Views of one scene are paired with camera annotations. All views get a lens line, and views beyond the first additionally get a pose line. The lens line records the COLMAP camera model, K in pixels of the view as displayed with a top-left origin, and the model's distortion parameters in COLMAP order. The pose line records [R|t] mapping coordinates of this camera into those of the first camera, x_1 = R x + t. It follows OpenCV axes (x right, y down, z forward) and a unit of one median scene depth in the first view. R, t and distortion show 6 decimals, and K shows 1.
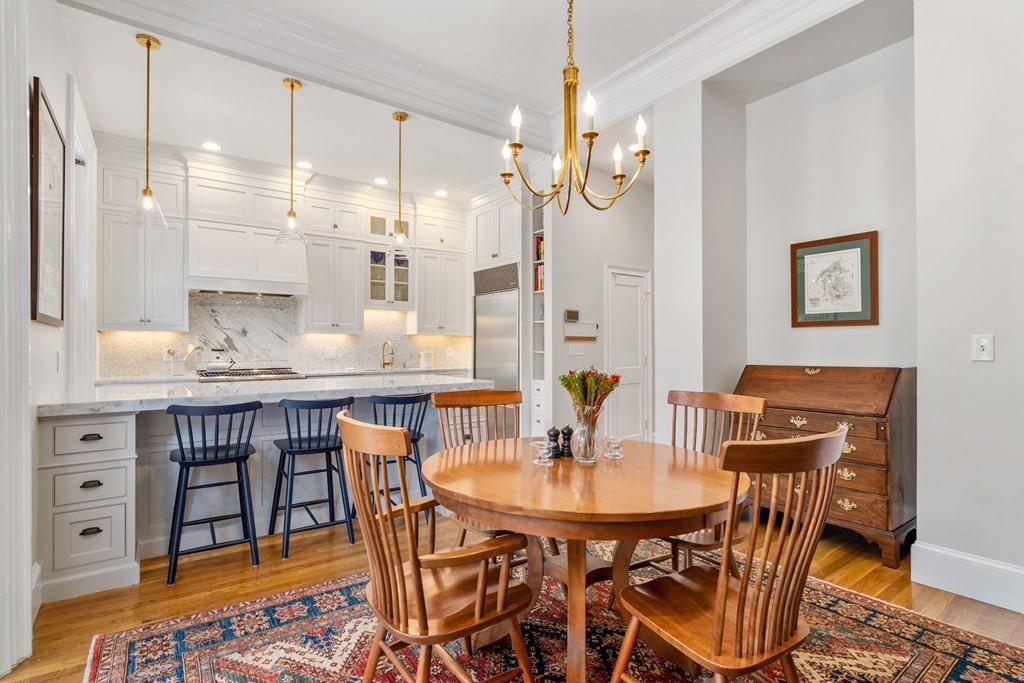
lens RADIAL K [[497.5, 0, 513.0], [0, 497.5, 344.9], [0, 0, 1]] dist [-0.001311, -0.000541]
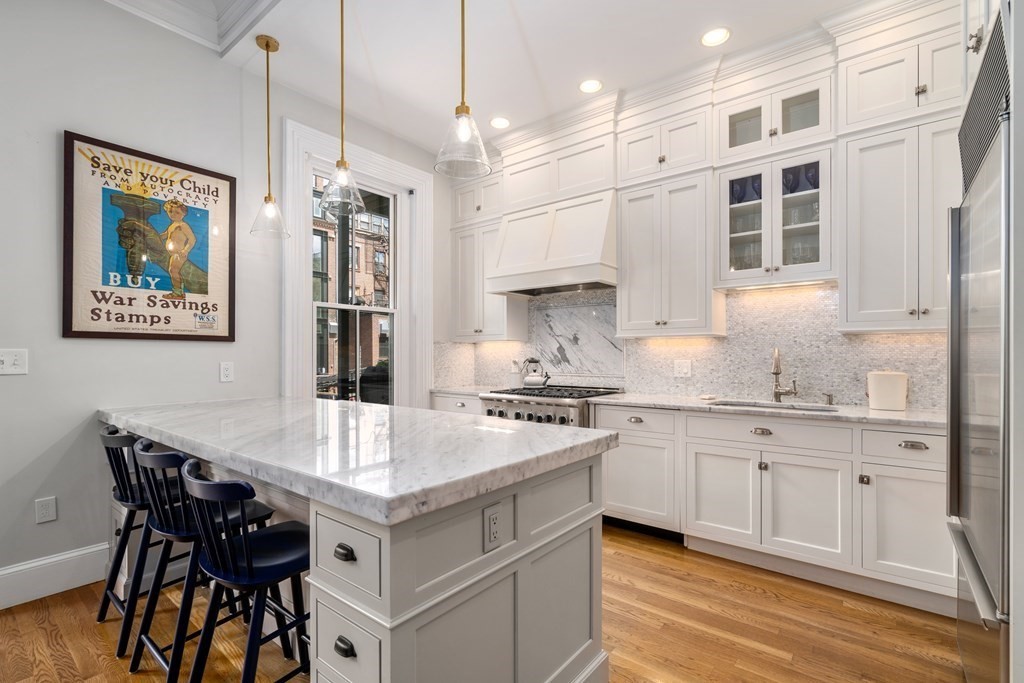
lens RADIAL K [[476.2, 0, 502.4], [0, 476.2, 357.0], [0, 0, 1]] dist [0.005000, -0.001372]
pose [[0.263878, 0.008468, -0.964519, 0.146615], [0.001605, 0.999956, 0.009219, -0.004224], [0.964555, -0.003980, 0.263853, 0.624537]]
